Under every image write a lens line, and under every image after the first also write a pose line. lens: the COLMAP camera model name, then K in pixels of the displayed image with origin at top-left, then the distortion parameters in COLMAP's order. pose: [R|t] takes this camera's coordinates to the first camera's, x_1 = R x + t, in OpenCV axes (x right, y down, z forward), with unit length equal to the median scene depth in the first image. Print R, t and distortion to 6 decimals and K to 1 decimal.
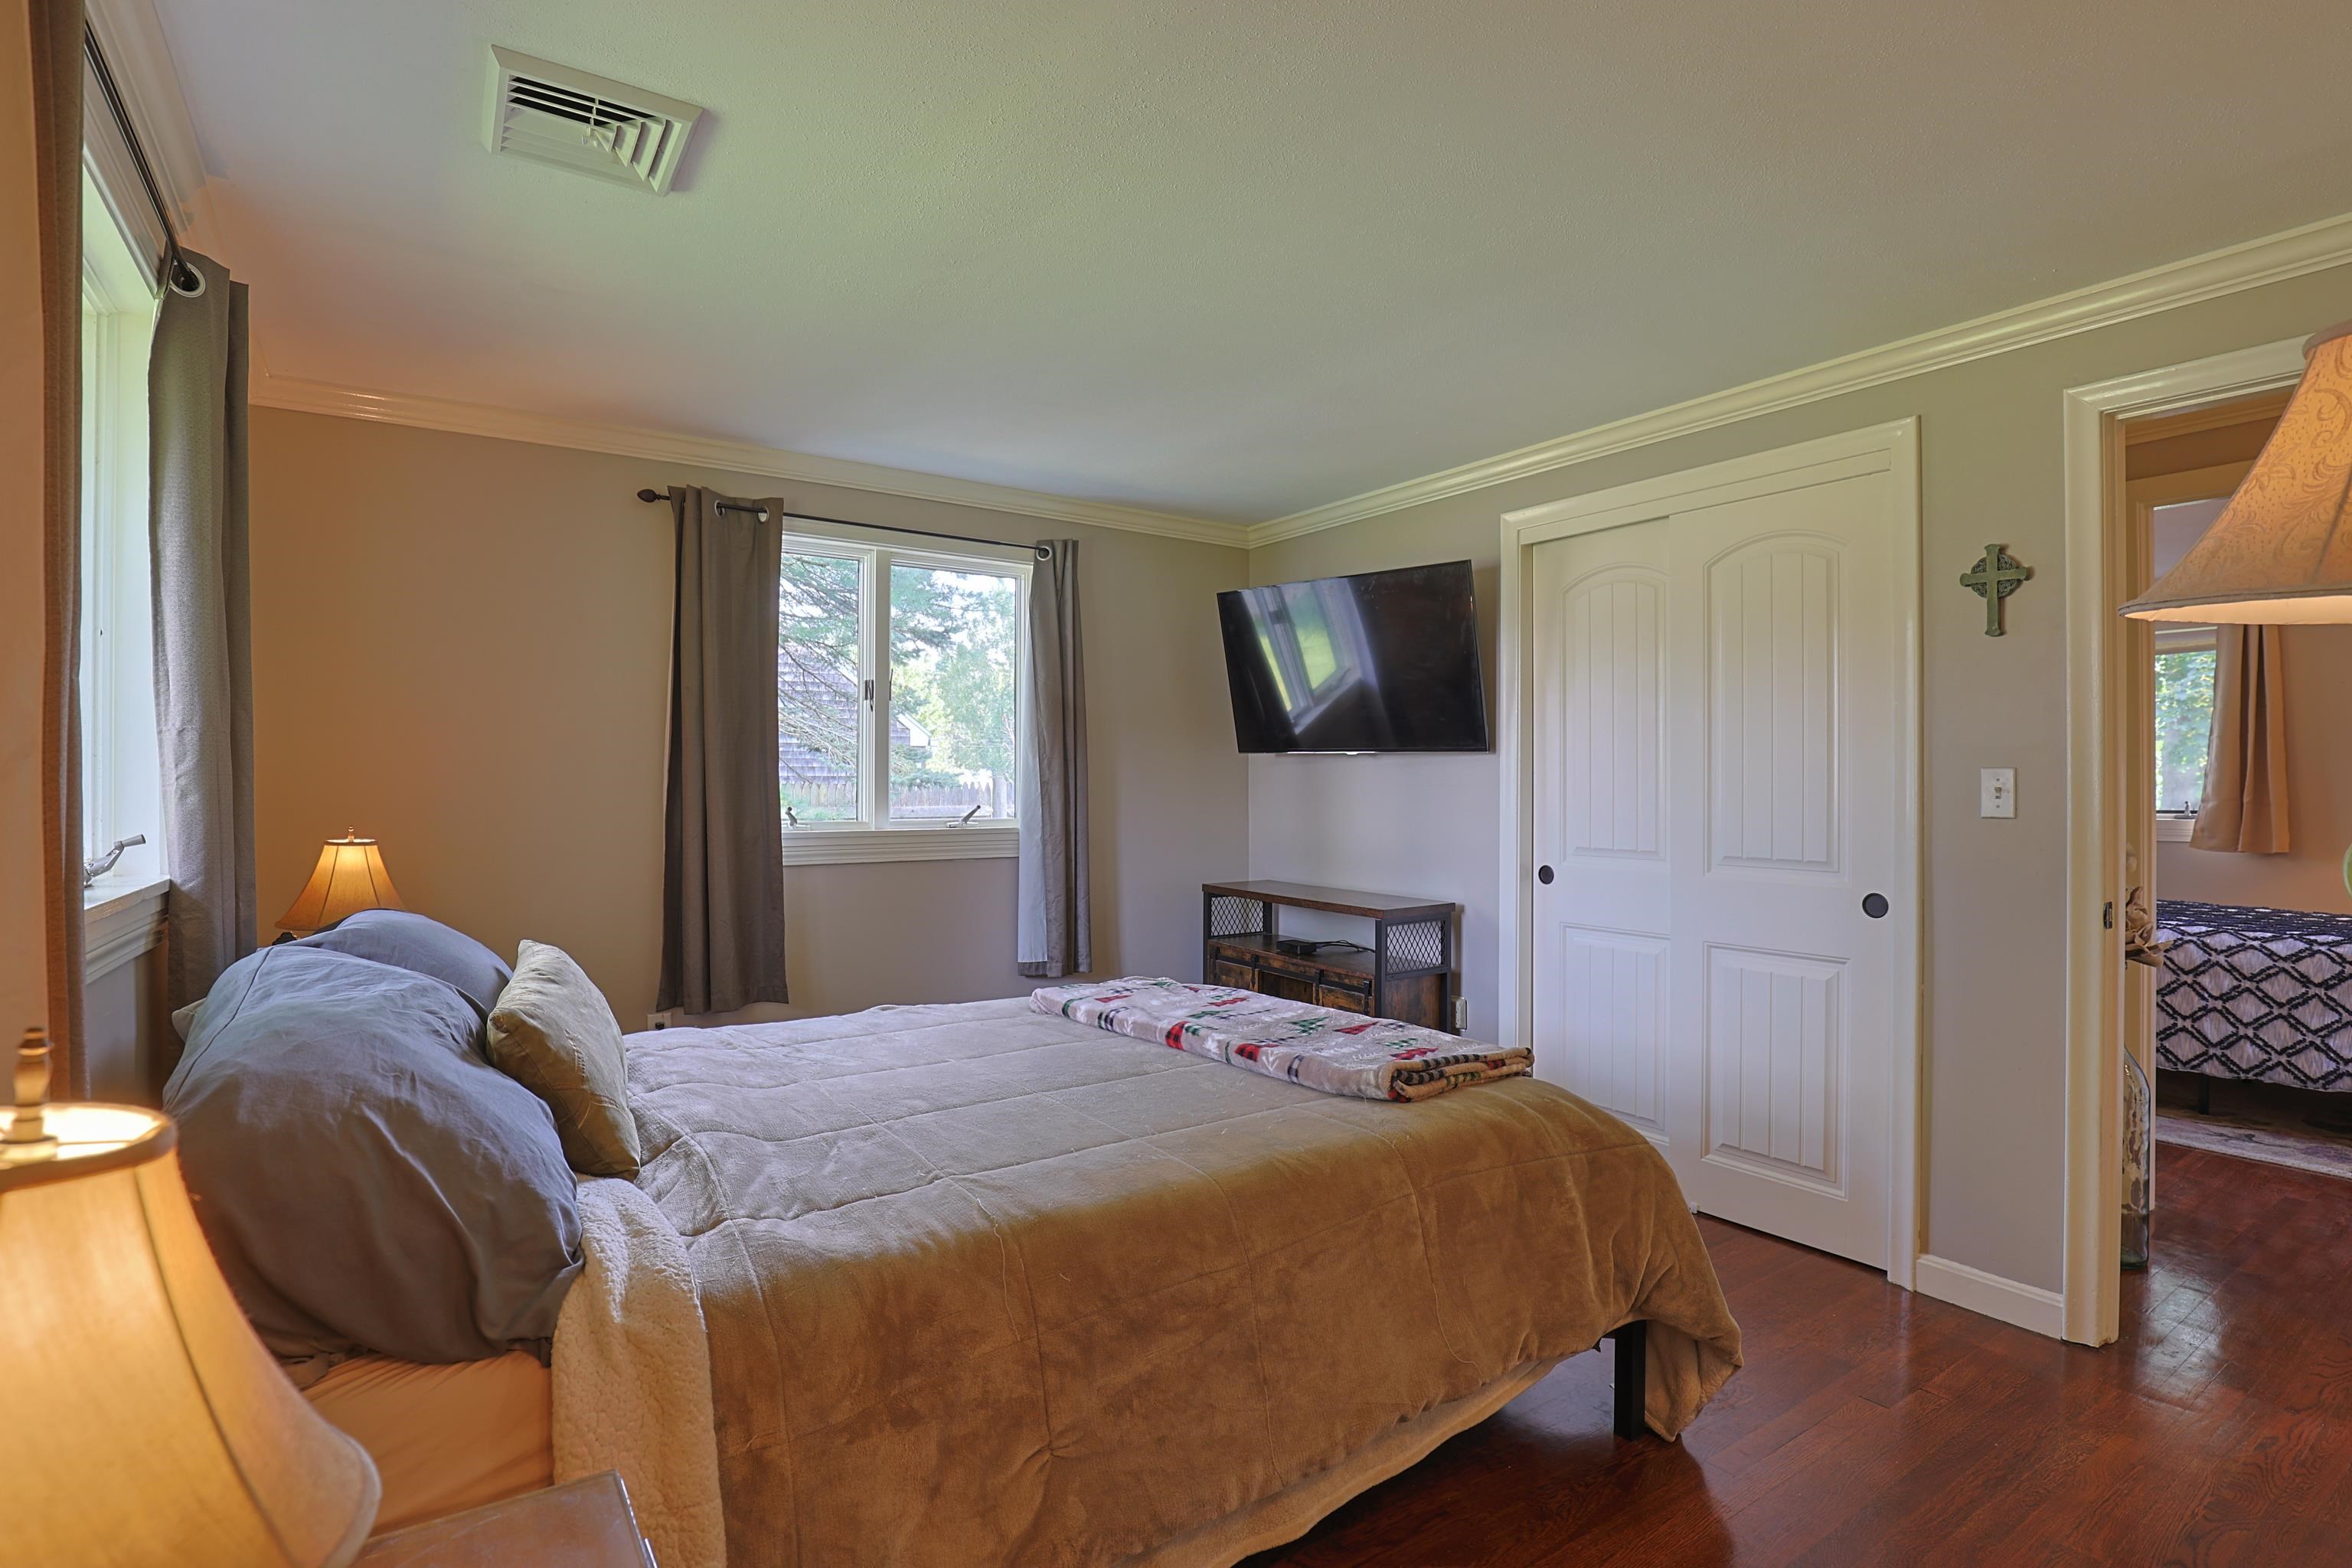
lens RADIAL K [[1132.3, 0, 1176.0], [0, 1132.3, 784.0], [0, 0, 1]] dist [-0.024849, 0.000056]
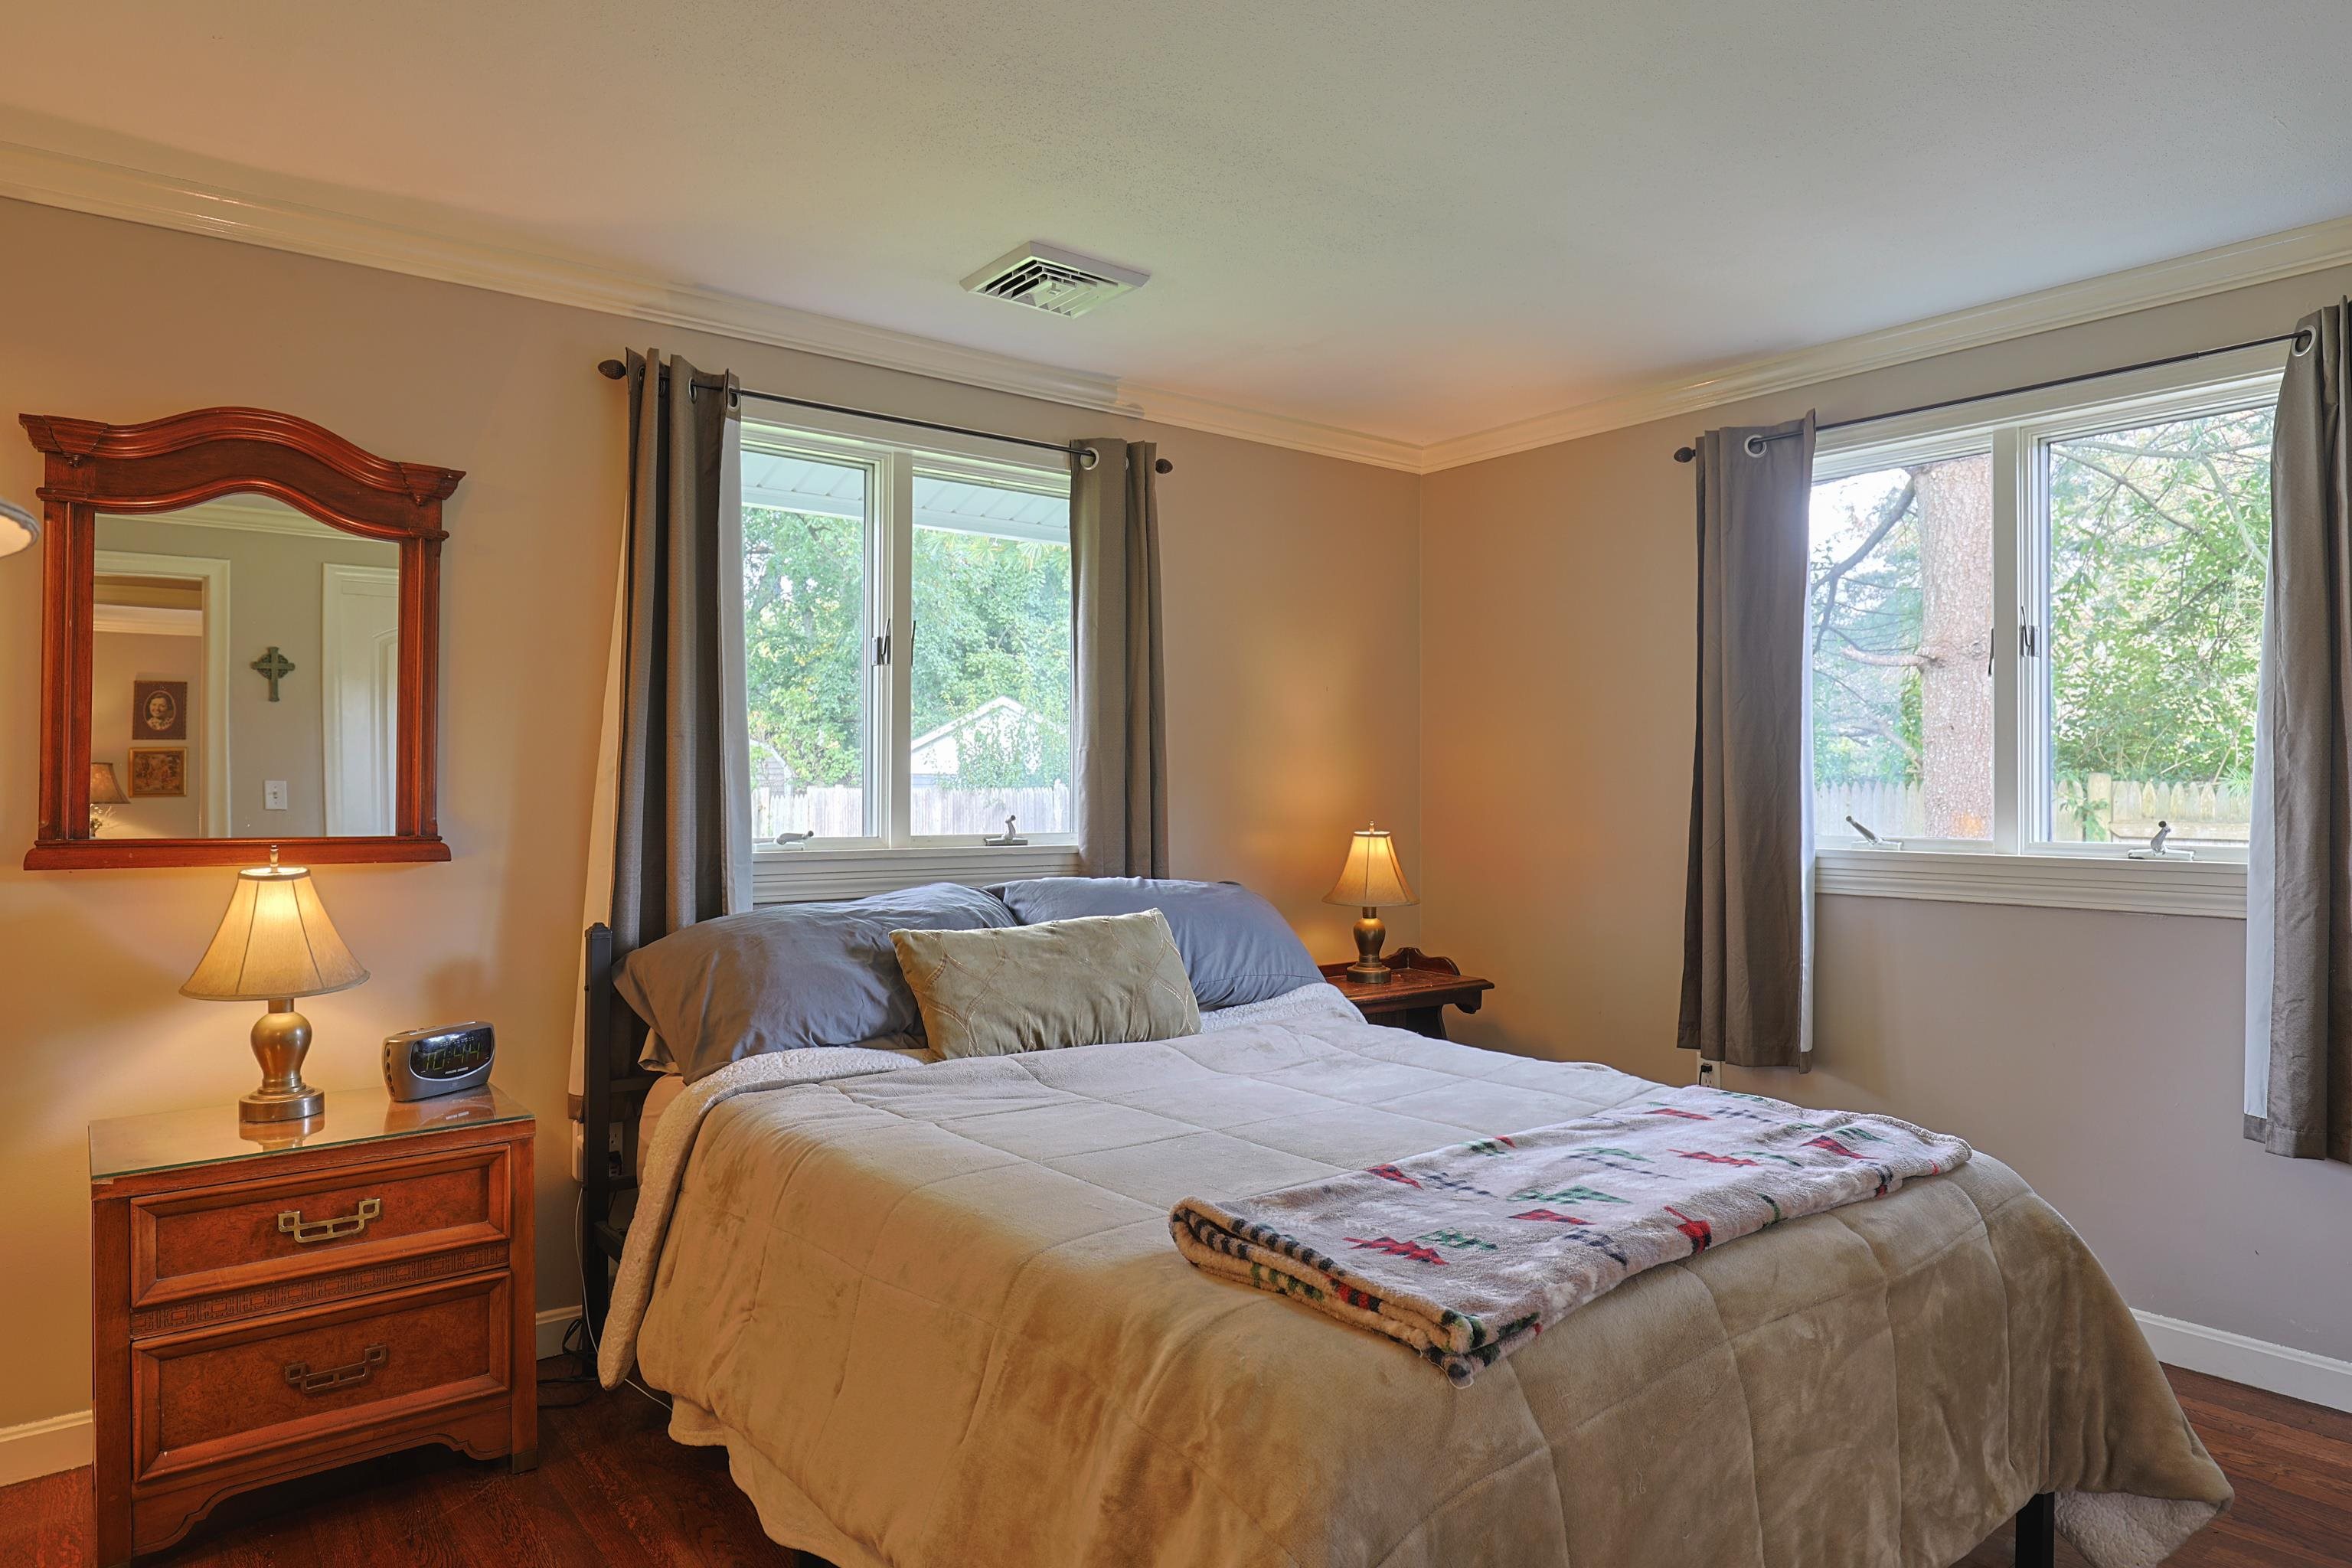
lens RADIAL K [[1395.9, 0, 1176.0], [0, 1395.9, 784.0], [0, 0, 1]] dist [-0.000738, -0.000565]
pose [[0.090838, -0.003472, -0.995860, 1.125385], [0.001551, 0.999993, -0.003345, 0.001950], [0.995864, -0.001241, 0.090843, 1.007733]]
